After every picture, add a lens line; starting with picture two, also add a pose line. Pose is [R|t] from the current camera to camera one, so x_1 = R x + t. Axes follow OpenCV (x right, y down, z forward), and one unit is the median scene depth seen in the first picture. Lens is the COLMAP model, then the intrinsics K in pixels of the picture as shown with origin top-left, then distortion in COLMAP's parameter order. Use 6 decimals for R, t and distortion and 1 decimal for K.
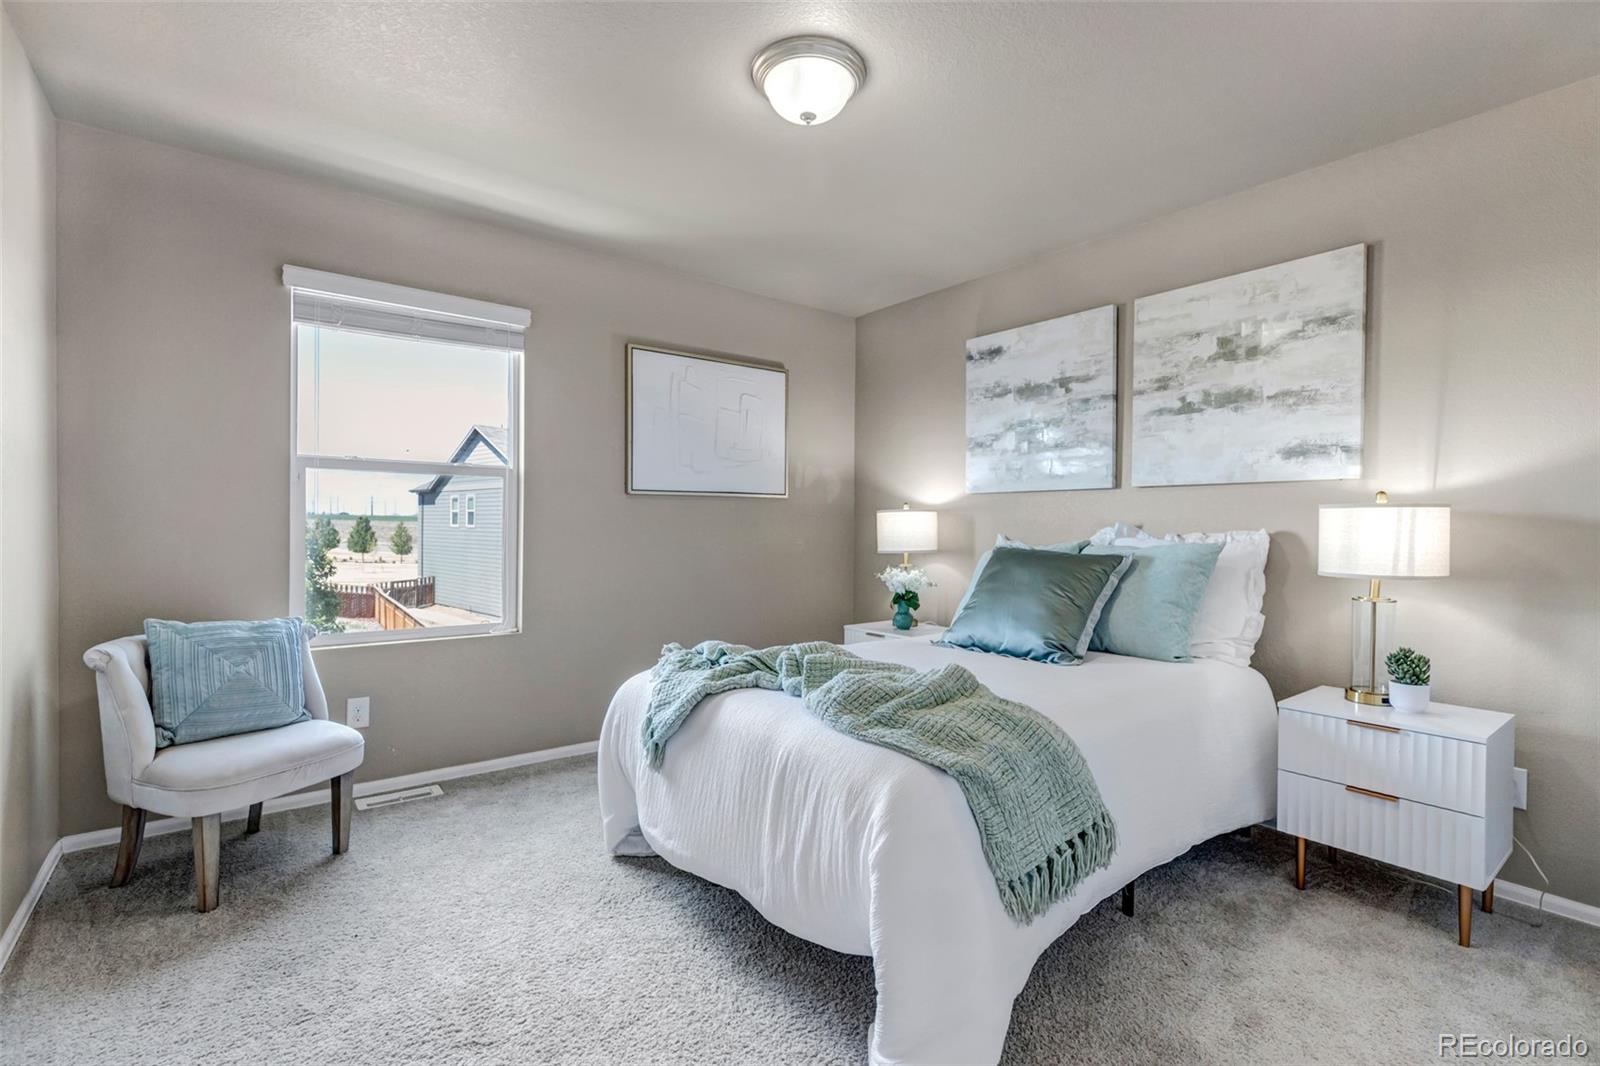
lens RADIAL K [[729.4, 0, 800.8], [0, 729.4, 534.6], [0, 0, 1]] dist [0.004009, 0.000171]
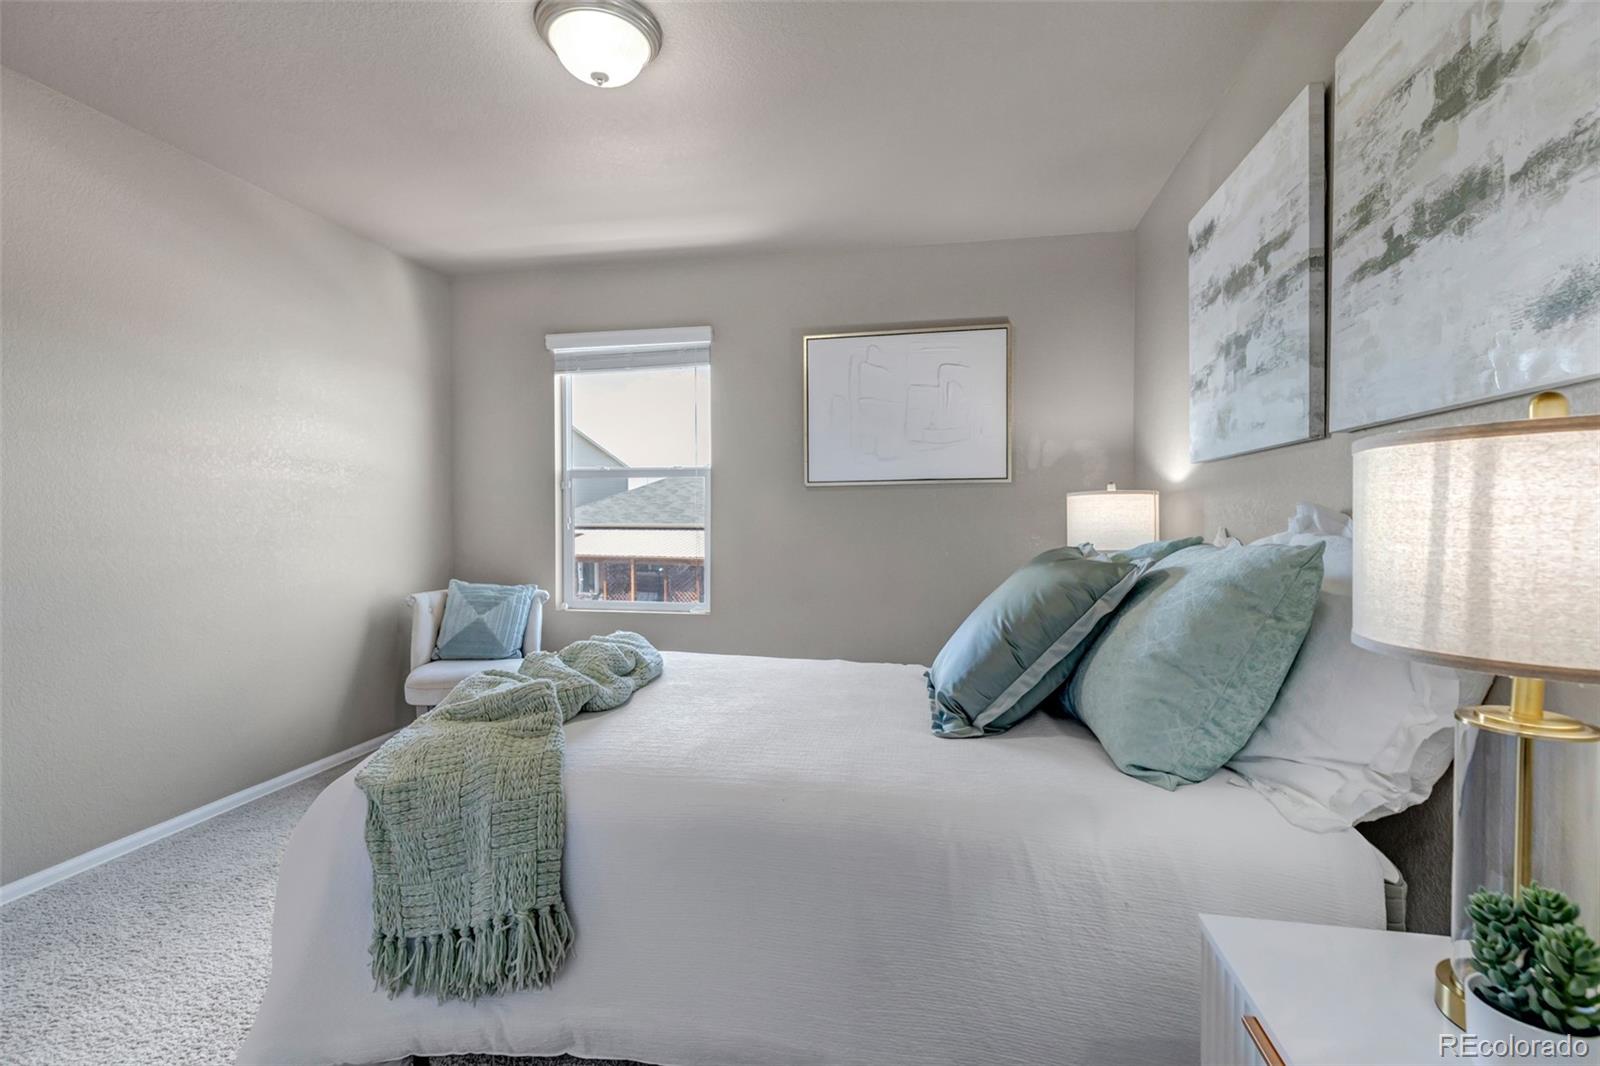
lens RADIAL K [[729.4, 0, 803.6], [0, 729.4, 534.2], [0, 0, 1]] dist [0.004009, 0.000171]
pose [[0.656340, 0.007851, -0.754424, 0.616659], [-0.001351, 0.999956, 0.009231, 0.000887], [0.754464, -0.005040, 0.656322, 0.404745]]
